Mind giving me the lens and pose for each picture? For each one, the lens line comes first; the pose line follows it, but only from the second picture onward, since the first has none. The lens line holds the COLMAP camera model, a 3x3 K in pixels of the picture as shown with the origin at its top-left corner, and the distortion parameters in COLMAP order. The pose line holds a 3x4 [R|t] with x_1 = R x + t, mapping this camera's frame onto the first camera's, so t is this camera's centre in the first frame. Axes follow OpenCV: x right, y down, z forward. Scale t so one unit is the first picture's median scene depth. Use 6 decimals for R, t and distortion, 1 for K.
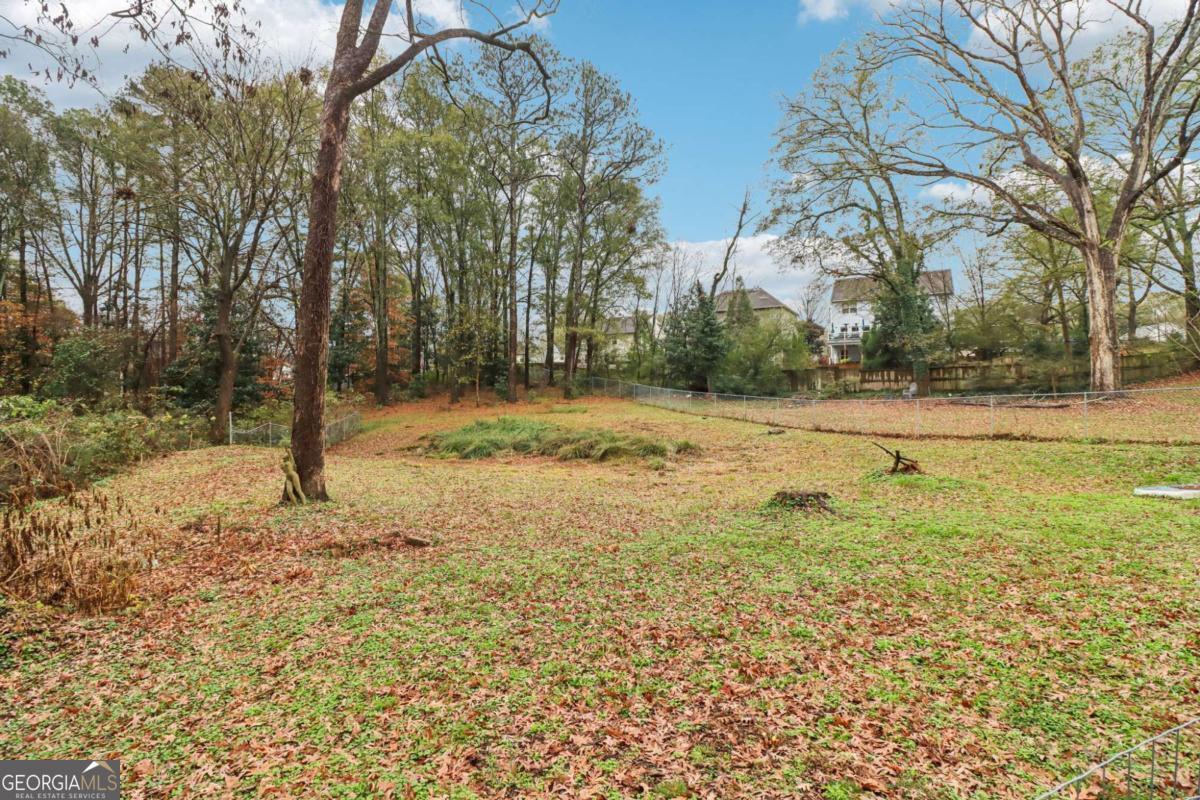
lens RADIAL K [[553.1, 0, 598.2], [0, 553.1, 391.2], [0, 0, 1]] dist [-0.009519, -0.000271]
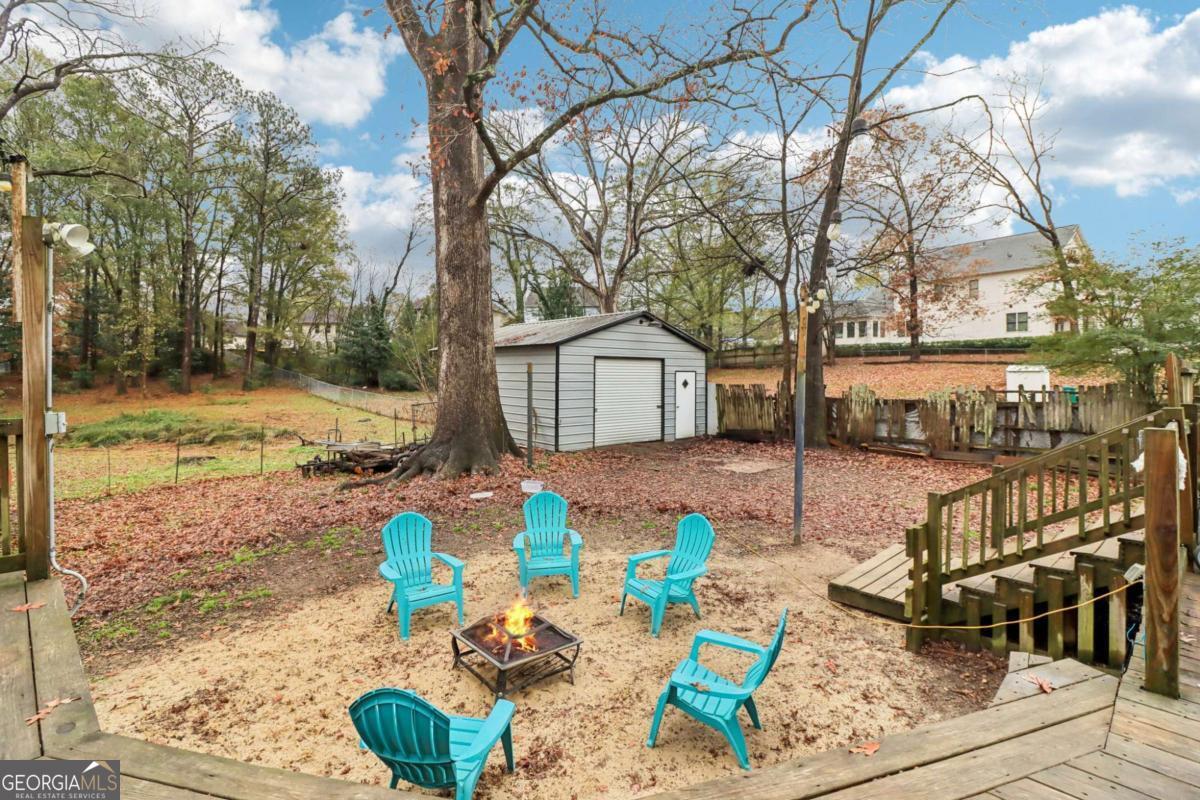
lens RADIAL K [[553.1, 0, 608.0], [0, 553.1, 392.3], [0, 0, 1]] dist [-0.009519, -0.000271]
pose [[0.933720, -0.001859, 0.357999, 0.363993], [-0.012212, 0.999239, 0.037039, -0.052305], [-0.357796, -0.038956, 0.932987, -0.487960]]
